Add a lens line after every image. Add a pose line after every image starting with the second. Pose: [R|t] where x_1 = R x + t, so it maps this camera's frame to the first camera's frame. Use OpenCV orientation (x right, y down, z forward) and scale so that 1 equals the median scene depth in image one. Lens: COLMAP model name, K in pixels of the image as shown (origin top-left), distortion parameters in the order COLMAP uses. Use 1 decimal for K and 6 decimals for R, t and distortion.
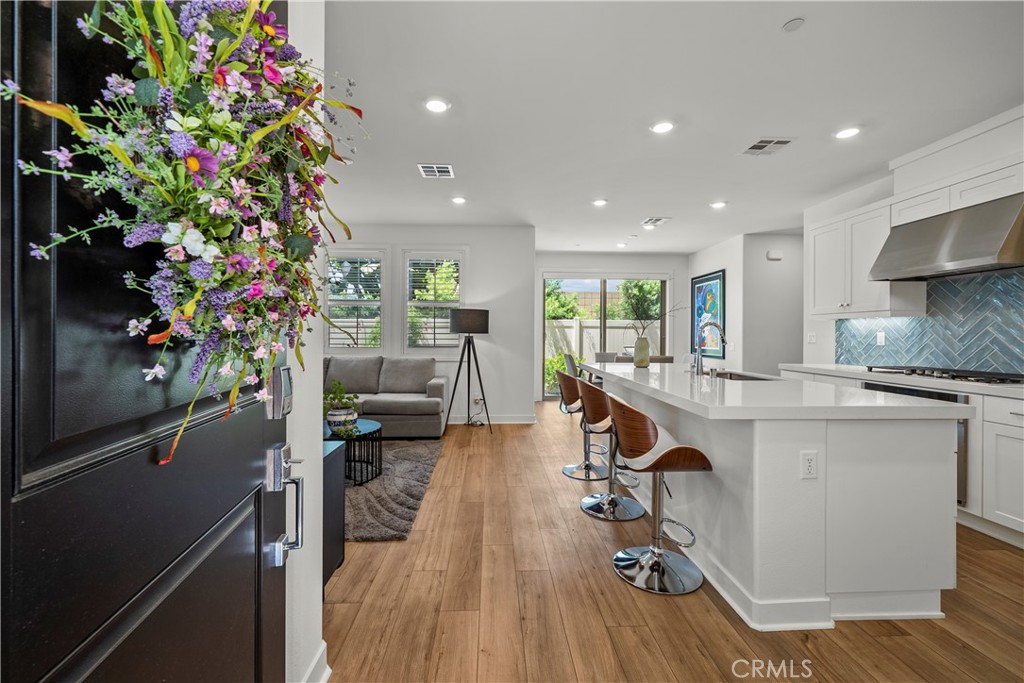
lens RADIAL K [[411.5, 0, 511.5], [0, 411.5, 335.1], [0, 0, 1]] dist [0.002972, 0.000044]
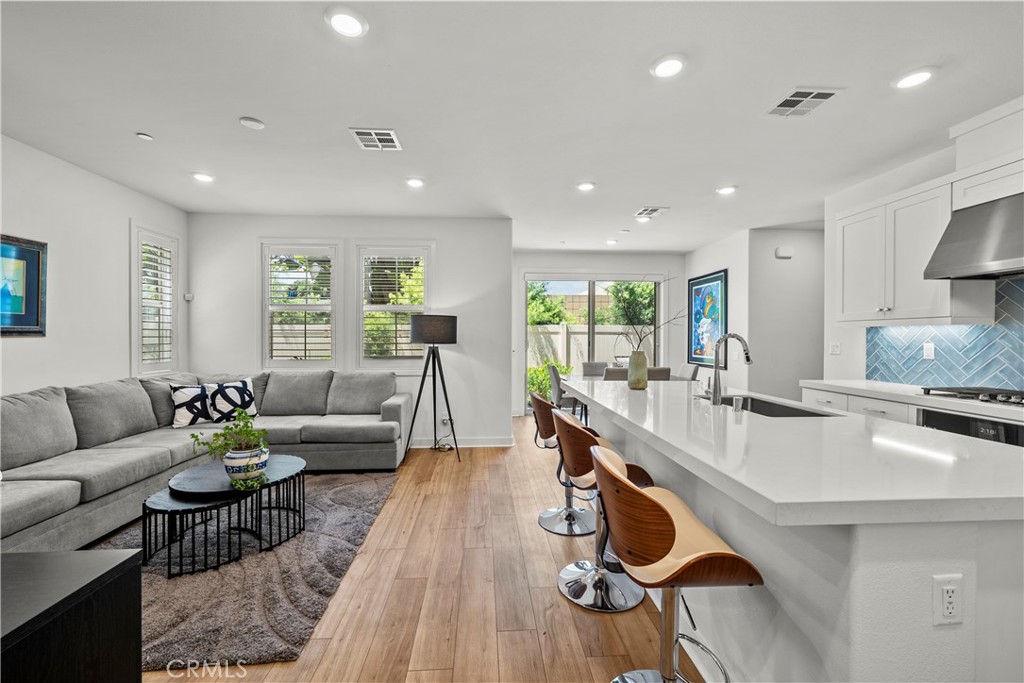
lens RADIAL K [[411.5, 0, 510.6], [0, 411.5, 341.1], [0, 0, 1]] dist [0.002972, 0.000044]
pose [[0.999772, -0.003568, 0.021065, 0.052360], [0.003448, 0.999977, 0.005756, -0.018403], [-0.021085, -0.005682, 0.999762, 0.202047]]
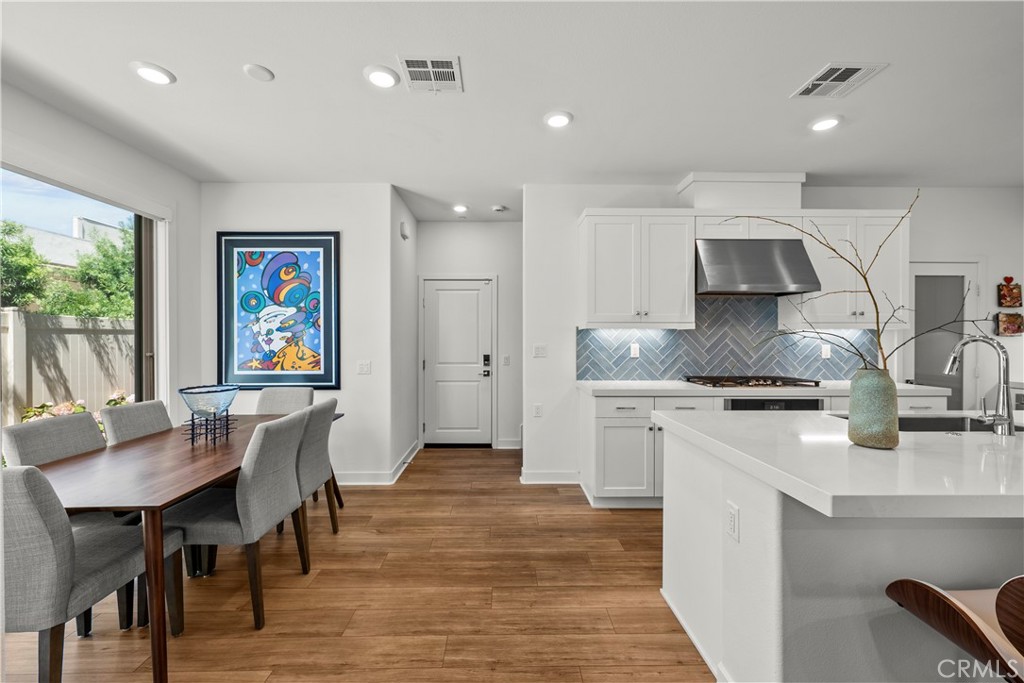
lens RADIAL K [[411.5, 0, 510.1], [0, 411.5, 337.5], [0, 0, 1]] dist [0.002972, 0.000044]
pose [[0.030646, -0.000045, 0.999530, -0.077936], [0.003706, 0.999993, -0.000069, -0.022791], [-0.999523, 0.003706, 0.030646, 1.259537]]
